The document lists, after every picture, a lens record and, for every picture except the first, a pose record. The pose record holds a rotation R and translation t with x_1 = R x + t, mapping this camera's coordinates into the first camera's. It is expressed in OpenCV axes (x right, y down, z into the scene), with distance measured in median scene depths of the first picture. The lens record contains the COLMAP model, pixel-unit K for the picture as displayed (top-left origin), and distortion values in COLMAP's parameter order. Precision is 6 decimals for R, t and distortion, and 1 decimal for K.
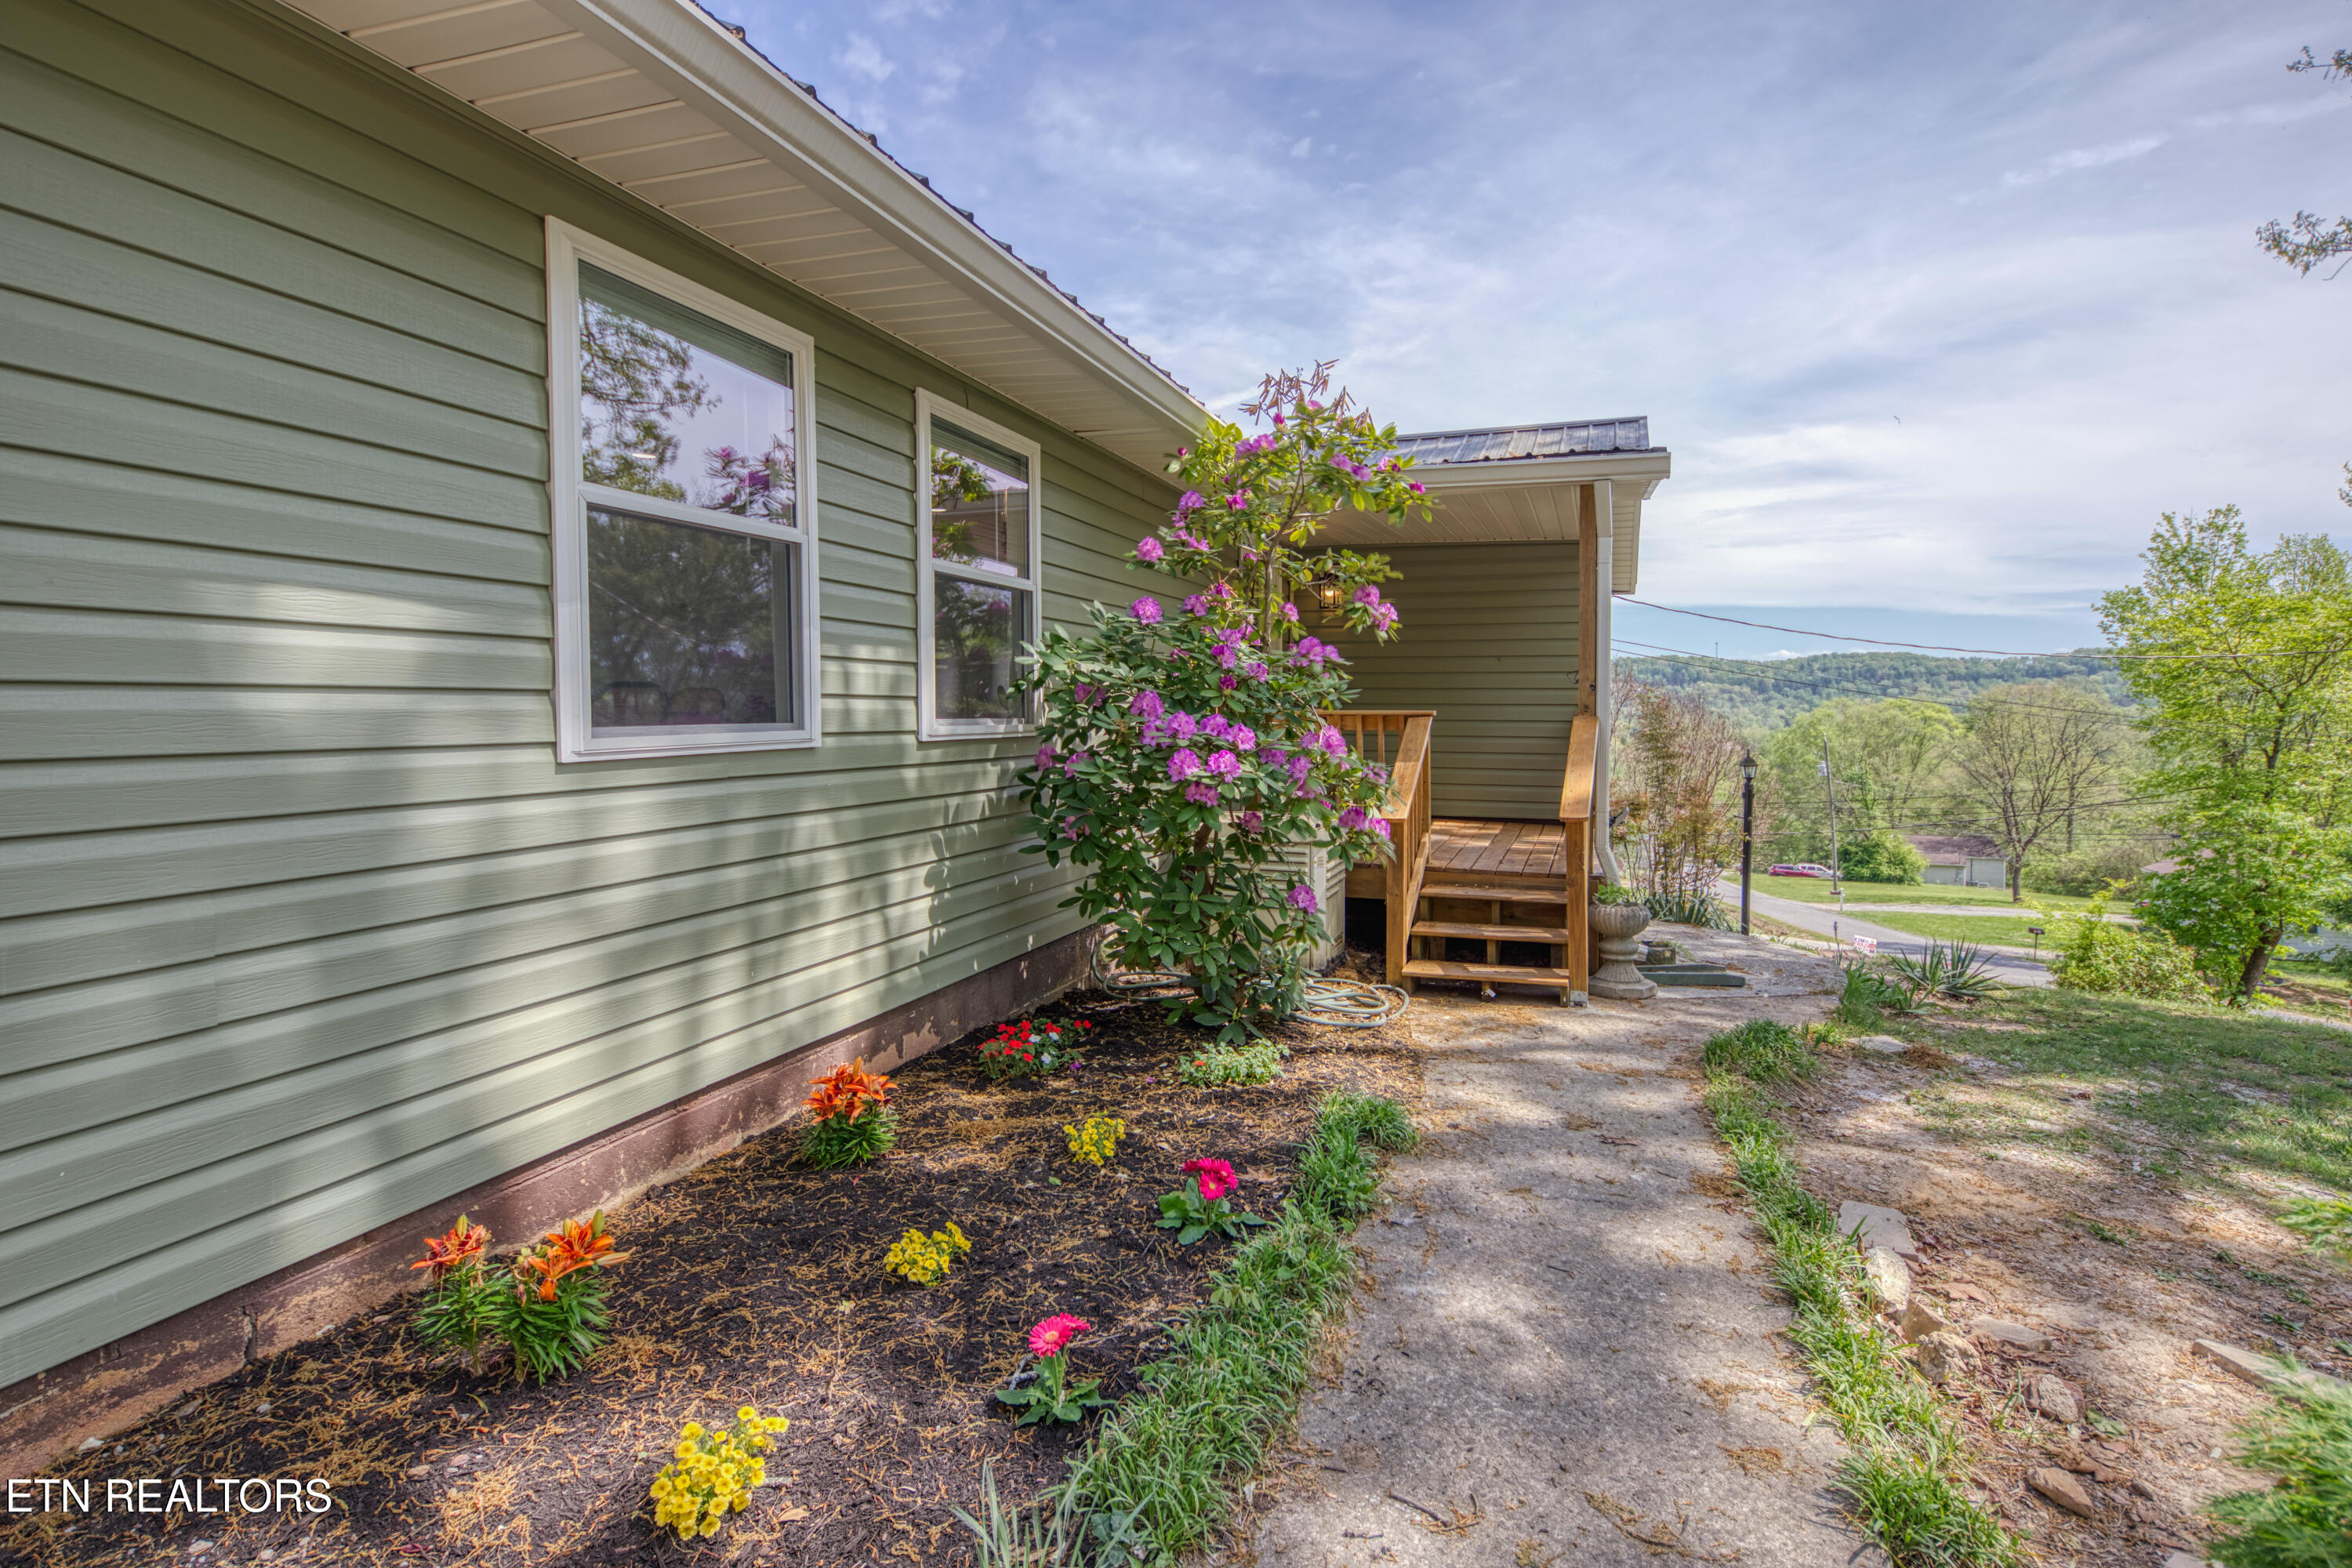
lens RADIAL K [[1205.2, 0, 1183.4], [0, 1205.2, 778.9], [0, 0, 1]] dist [-0.001244, -0.000023]
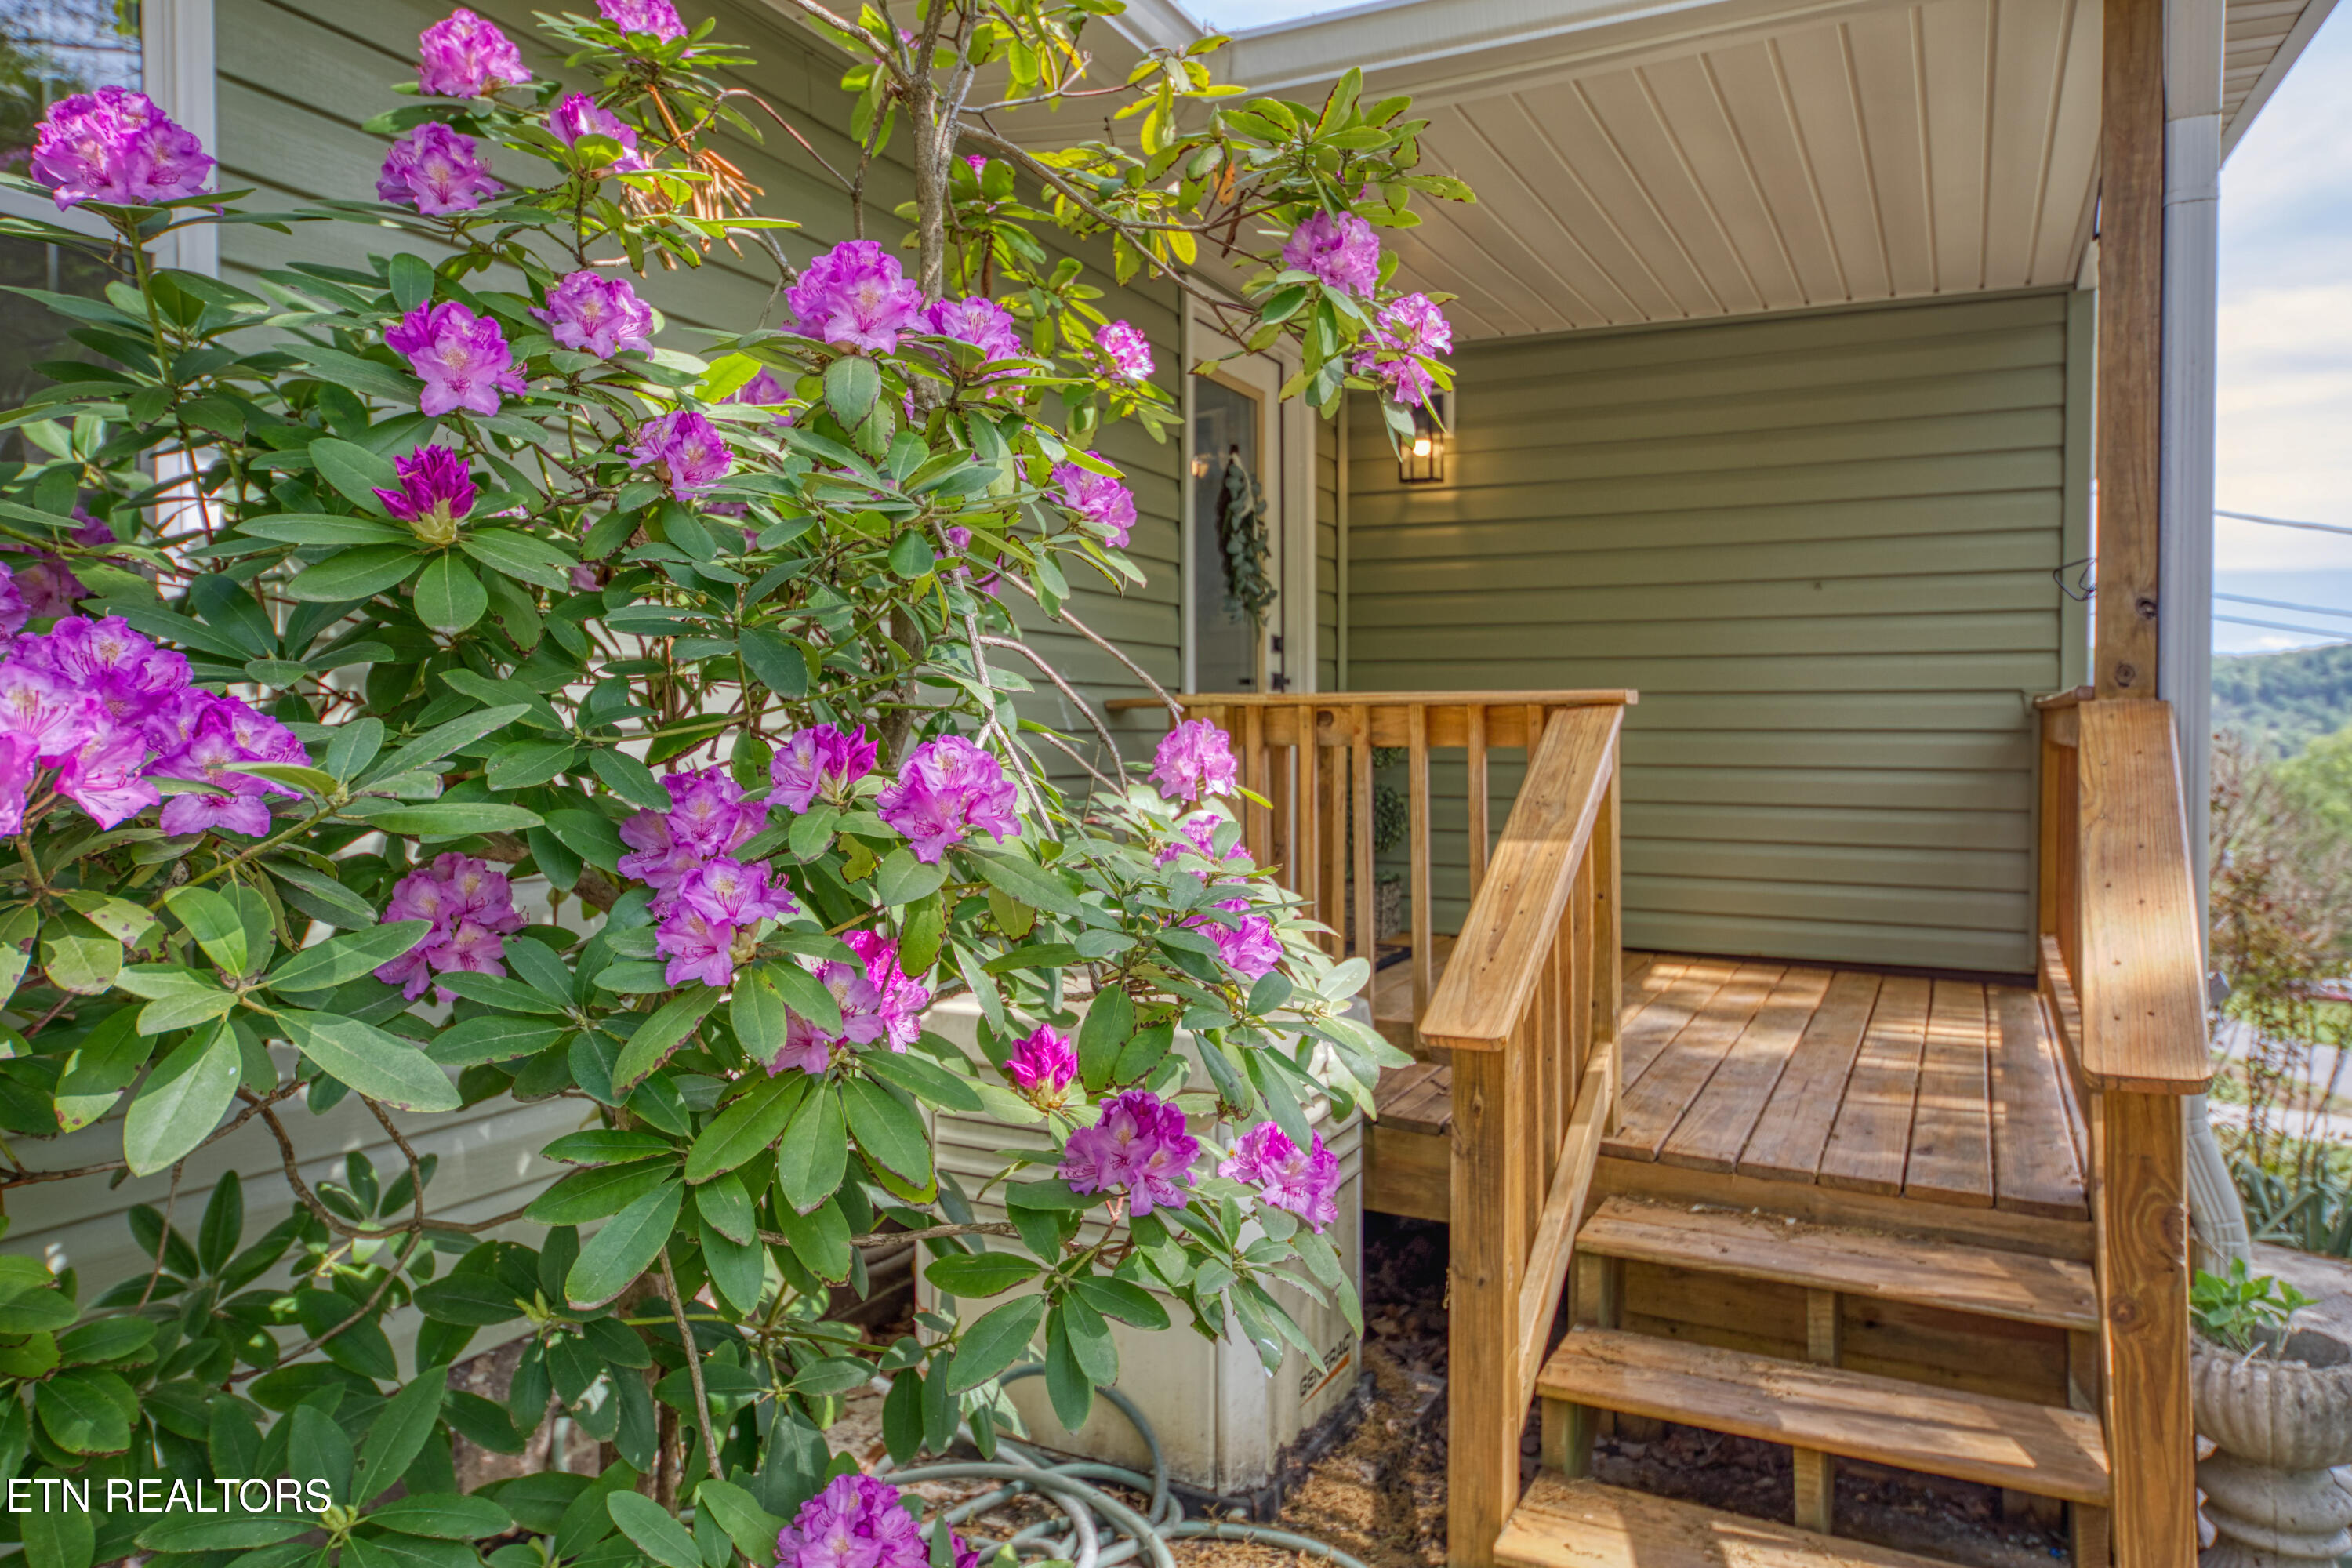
lens RADIAL K [[1605.1, 0, 1170.8], [0, 1605.1, 777.5], [0, 0, 1]] dist [0.056897, 0.001412]
pose [[0.993163, 0.005864, -0.116589, 0.132514], [-0.009211, 0.999560, -0.028186, -0.016850], [0.116372, 0.029067, 0.992780, 0.527636]]
